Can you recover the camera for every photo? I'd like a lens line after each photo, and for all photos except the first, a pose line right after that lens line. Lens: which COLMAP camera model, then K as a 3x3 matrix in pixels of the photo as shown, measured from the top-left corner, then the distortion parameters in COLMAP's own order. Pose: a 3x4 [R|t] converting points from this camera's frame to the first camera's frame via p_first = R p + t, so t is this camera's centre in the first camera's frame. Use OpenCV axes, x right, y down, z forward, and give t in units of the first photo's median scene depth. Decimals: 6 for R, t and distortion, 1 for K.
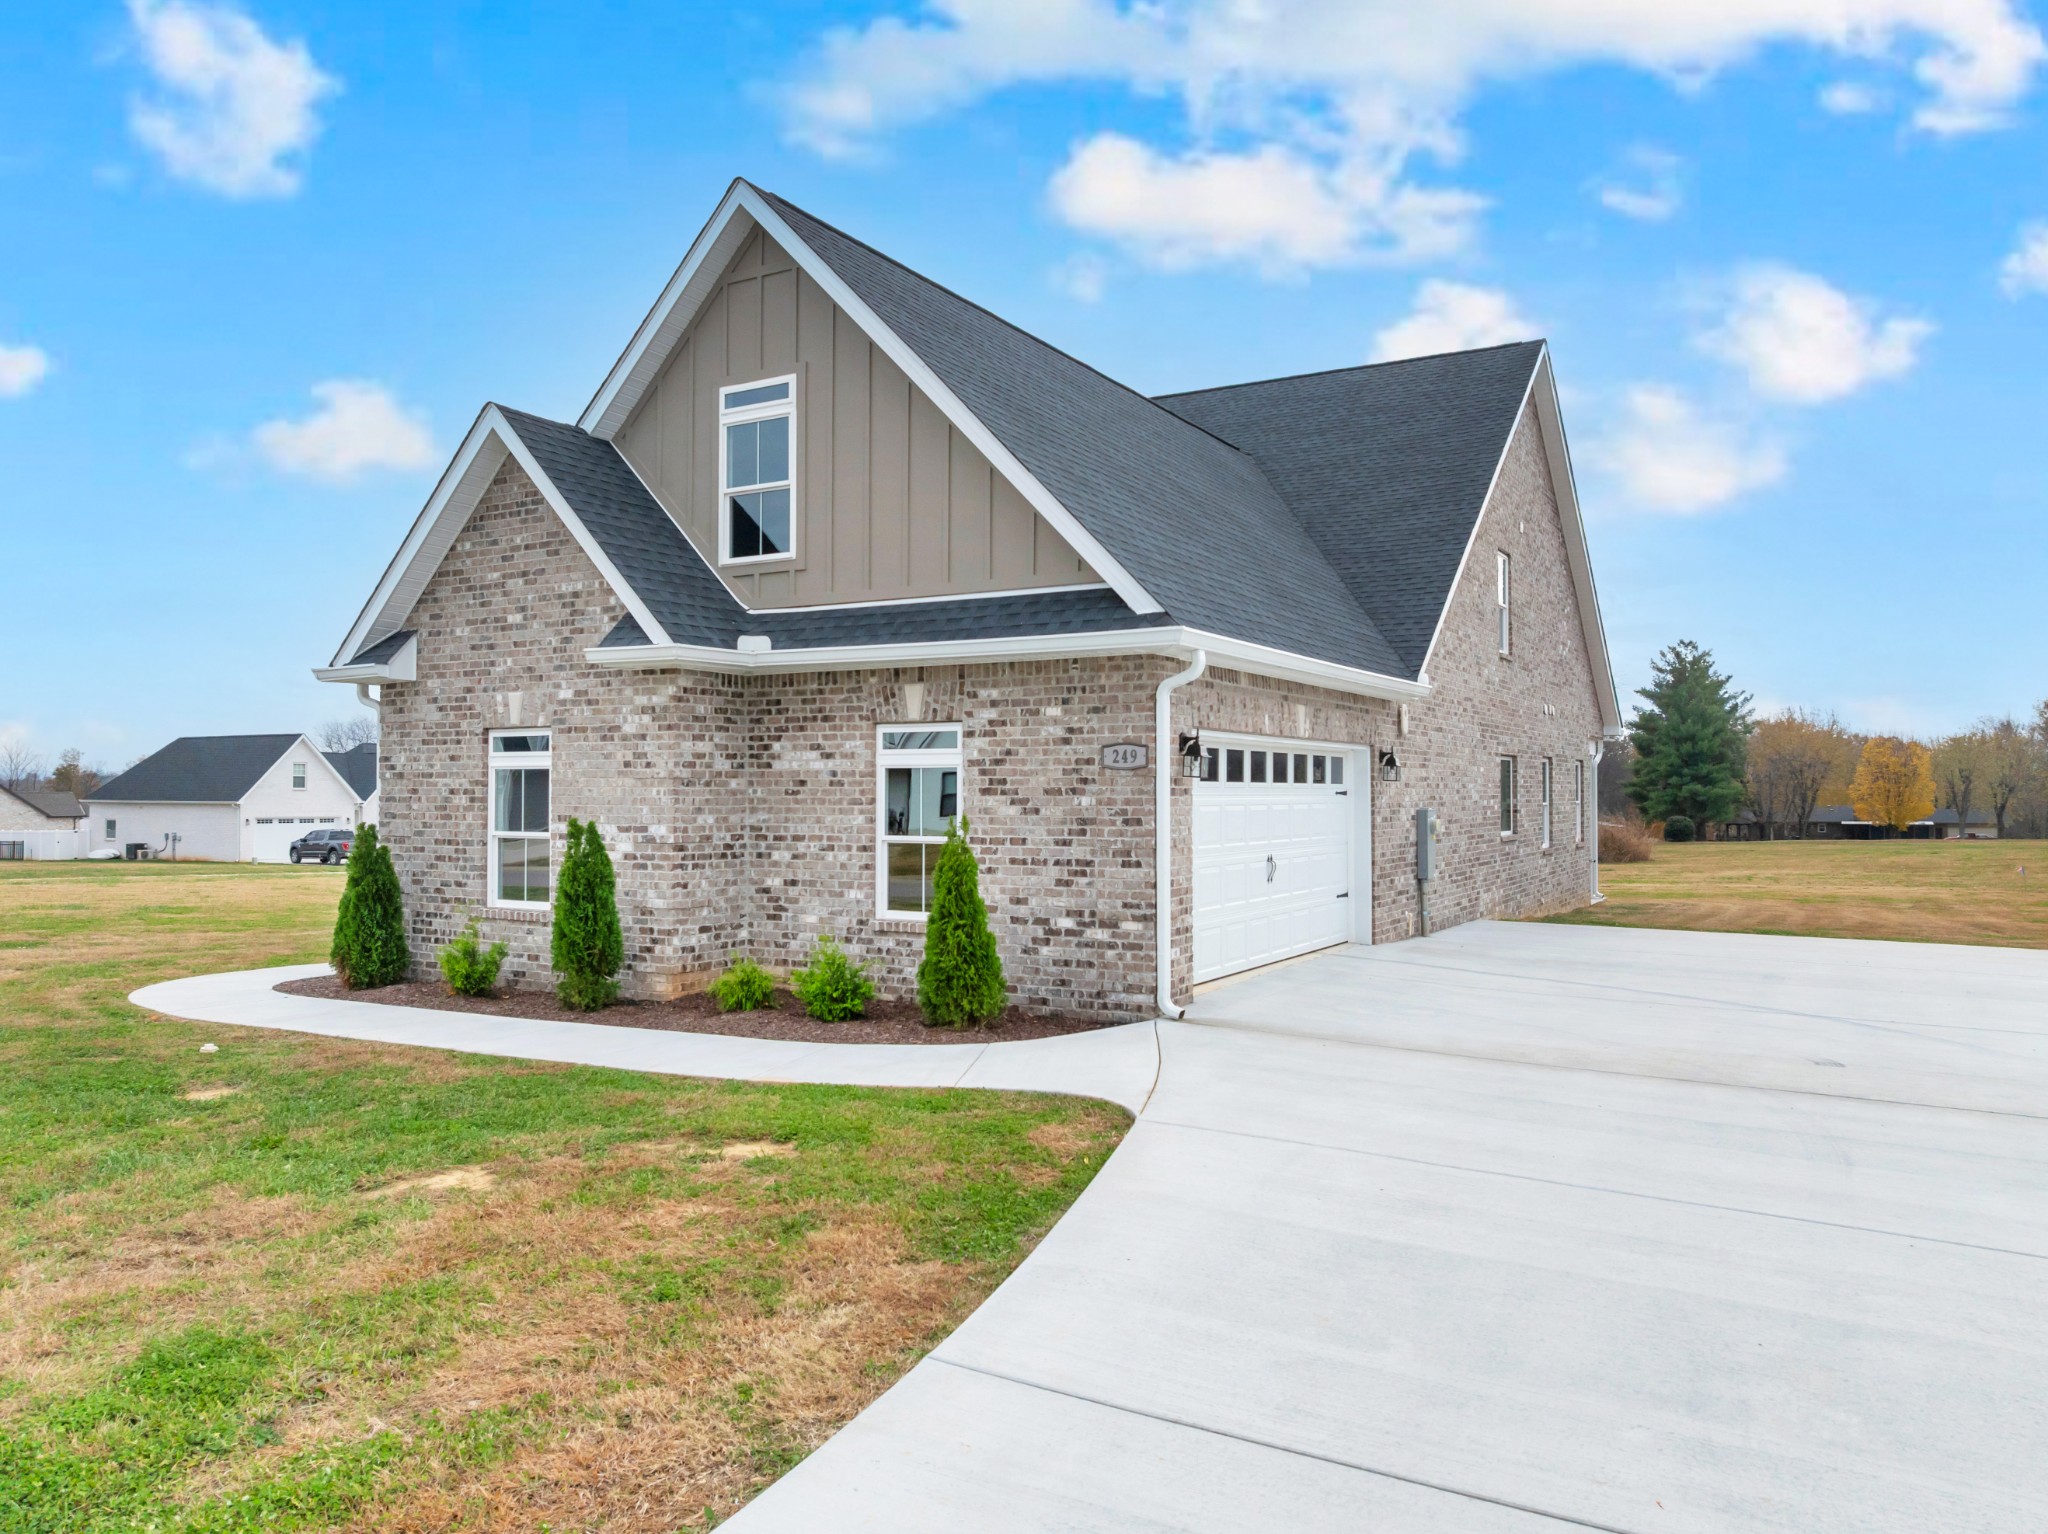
lens RADIAL K [[1401.9, 0, 1024.0], [0, 1401.9, 767.0], [0, 0, 1]] dist [-0.004621, -0.002006]
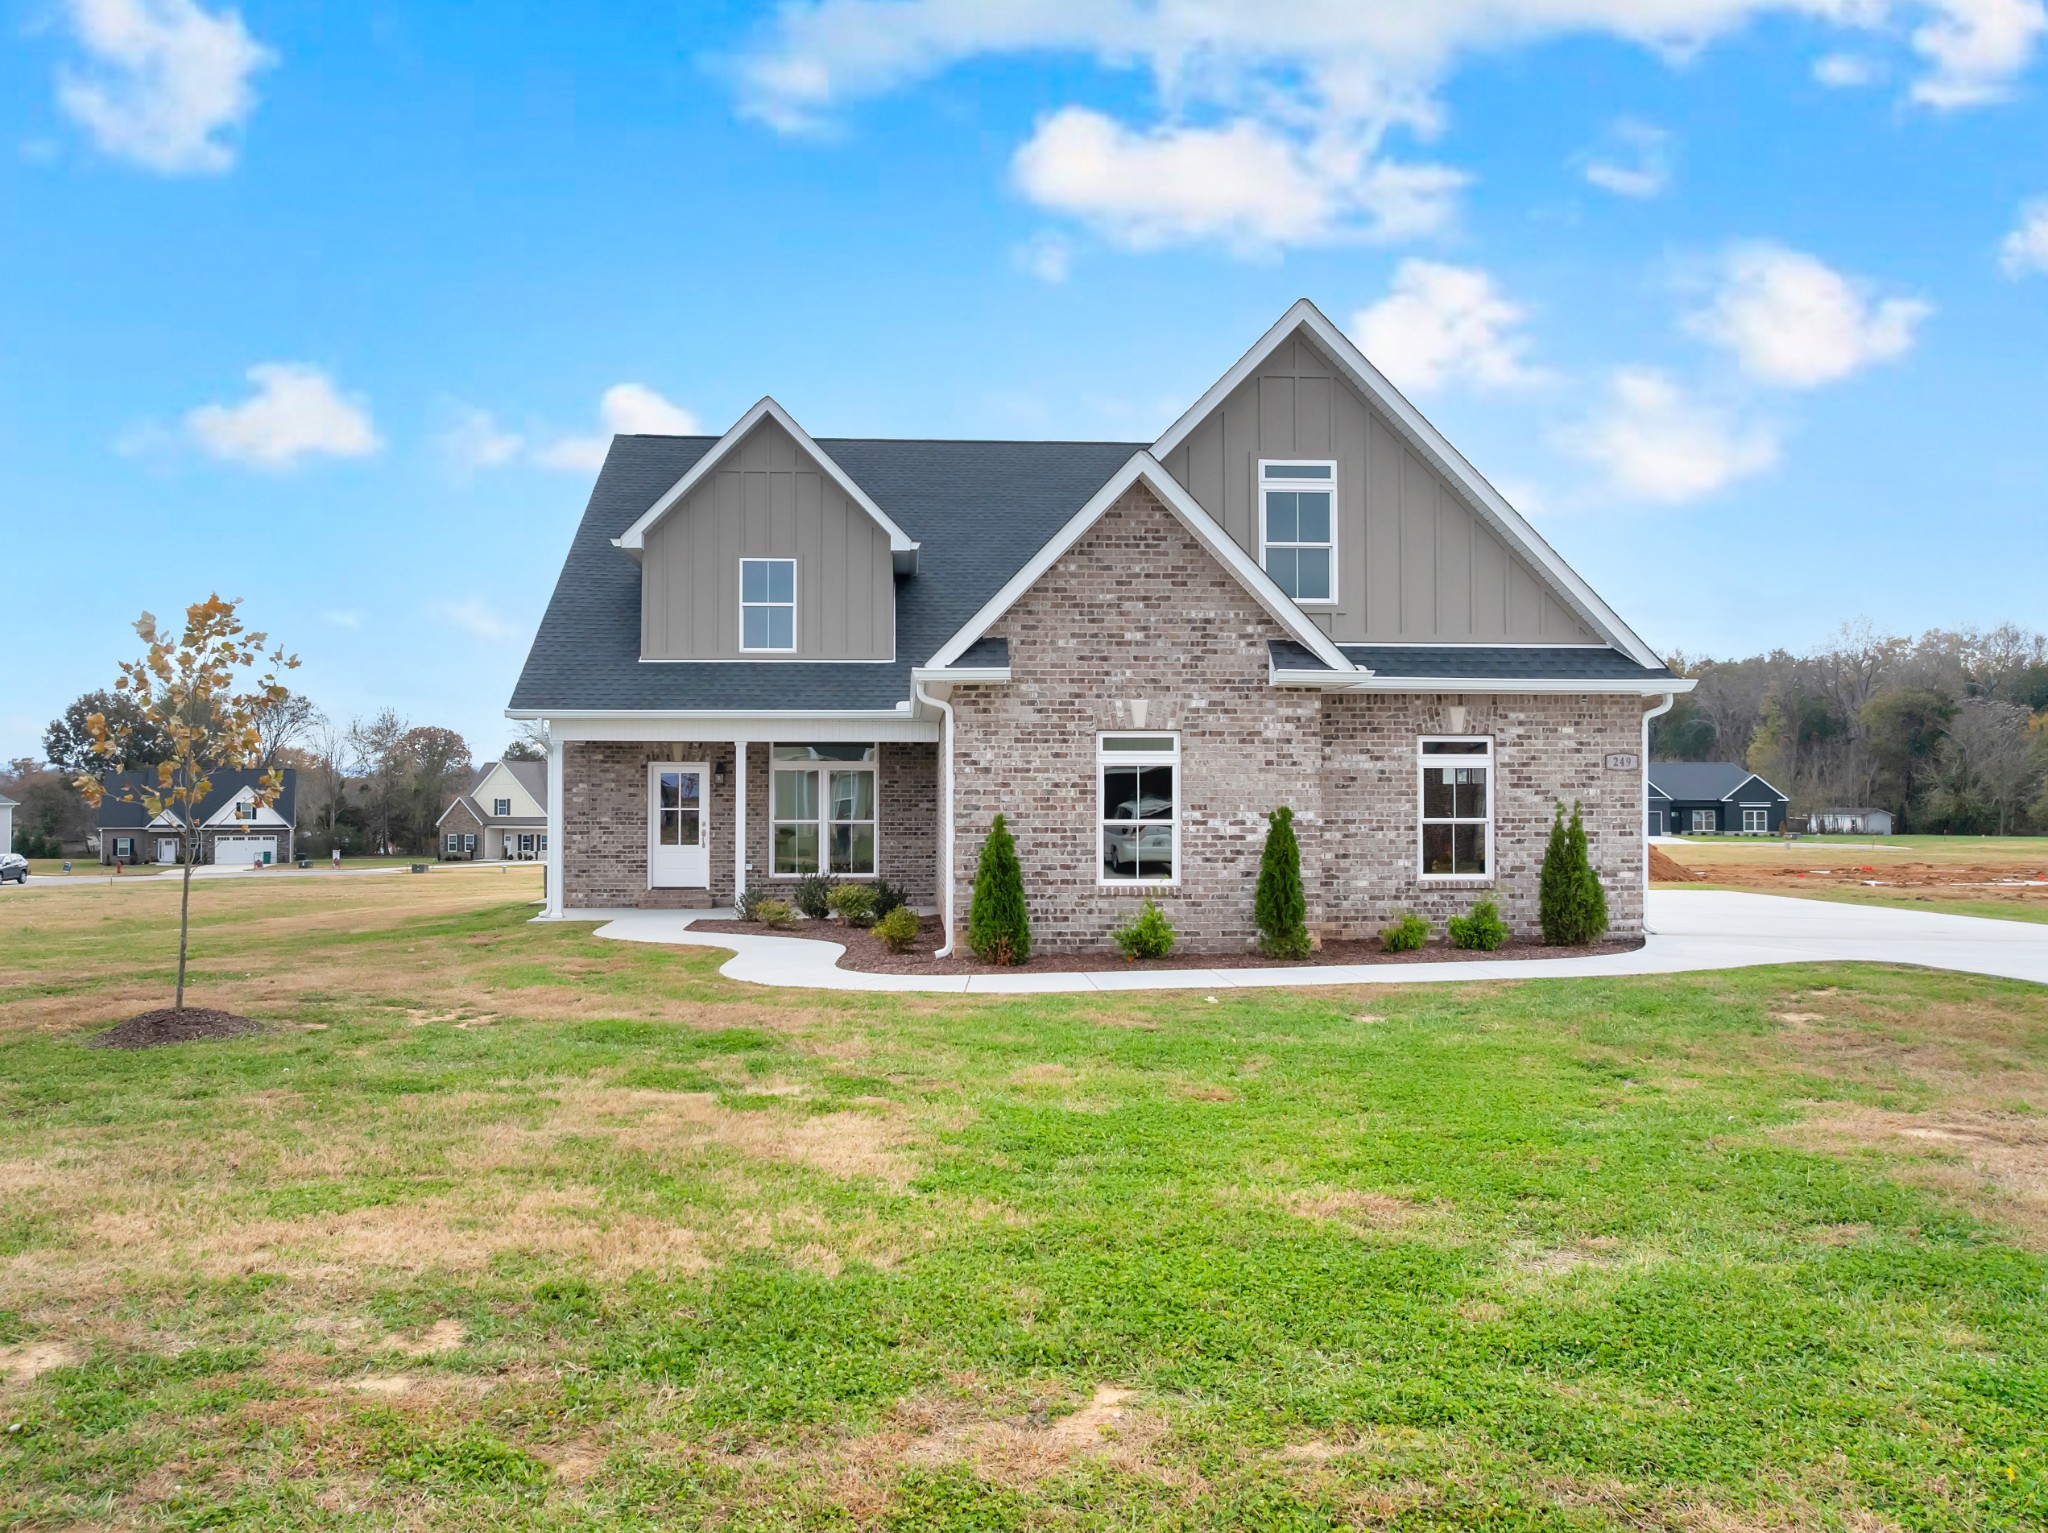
lens RADIAL K [[1465.7, 0, 1024.0], [0, 1465.7, 766.5], [0, 0, 1]] dist [0.000174, -0.000391]
pose [[0.833474, 0.011175, 0.552445, -1.112150], [-0.008080, 0.999935, -0.008037, 0.012724], [-0.552499, 0.002234, 0.833510, 0.037837]]
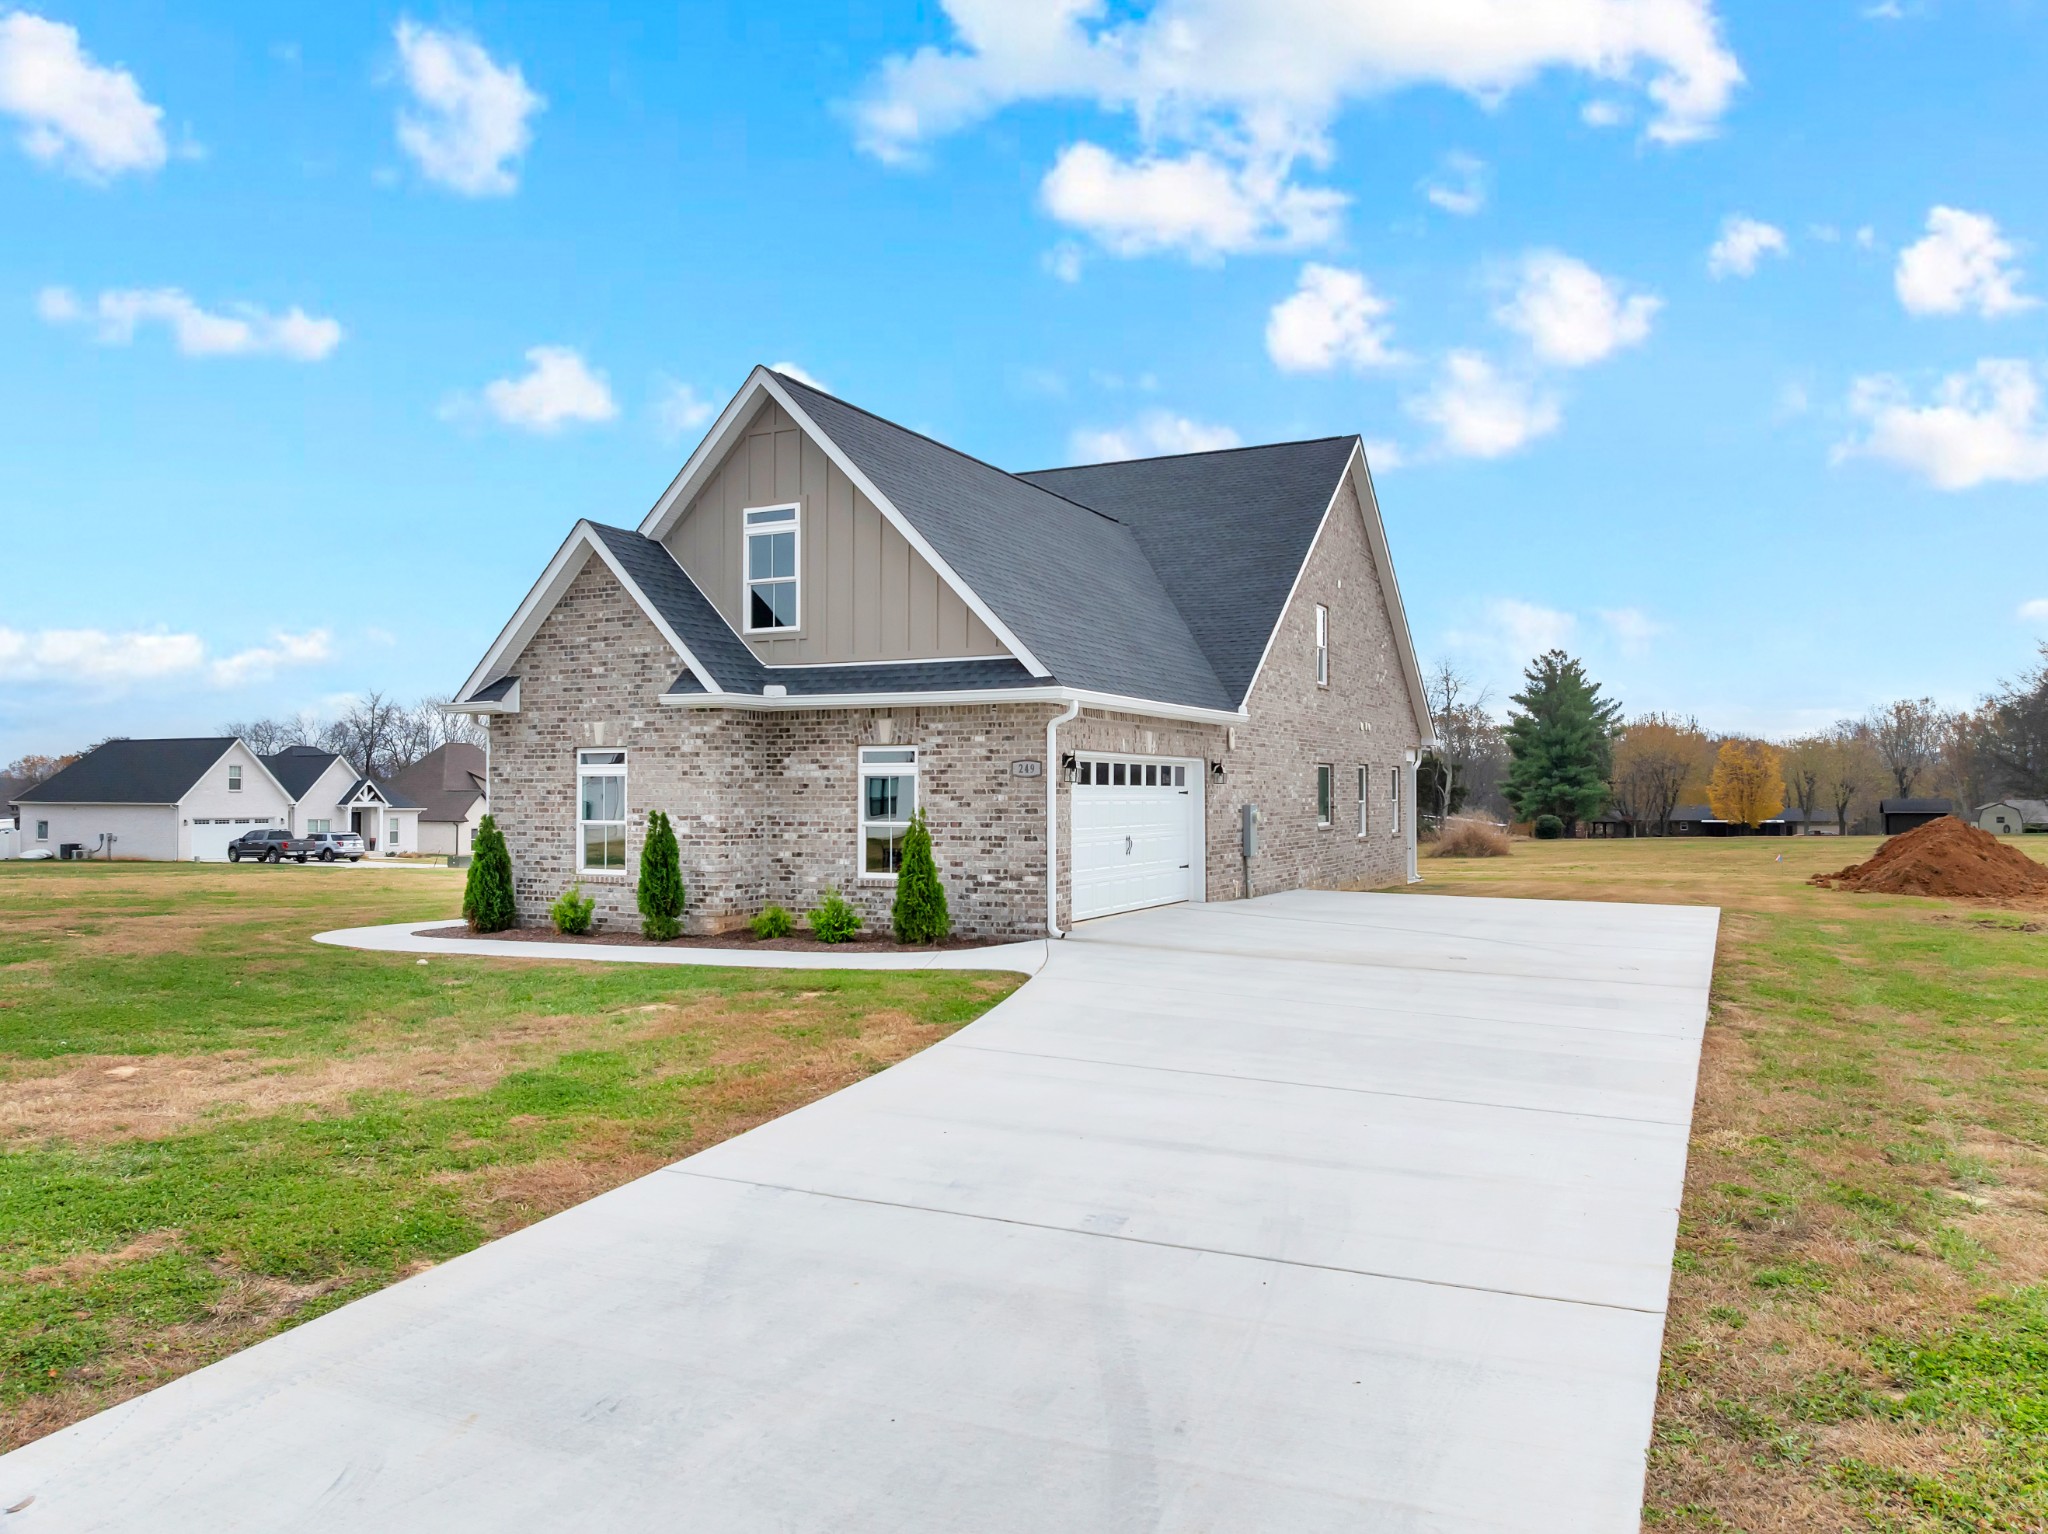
lens RADIAL K [[1401.9, 0, 1024.0], [0, 1401.9, 767.0], [0, 0, 1]] dist [-0.004621, -0.002006]
pose [[0.997725, 0.000204, 0.067419, -0.028864], [-0.000150, 1.000000, -0.000802, -0.006808], [-0.067419, 0.000790, 0.997724, -0.445781]]
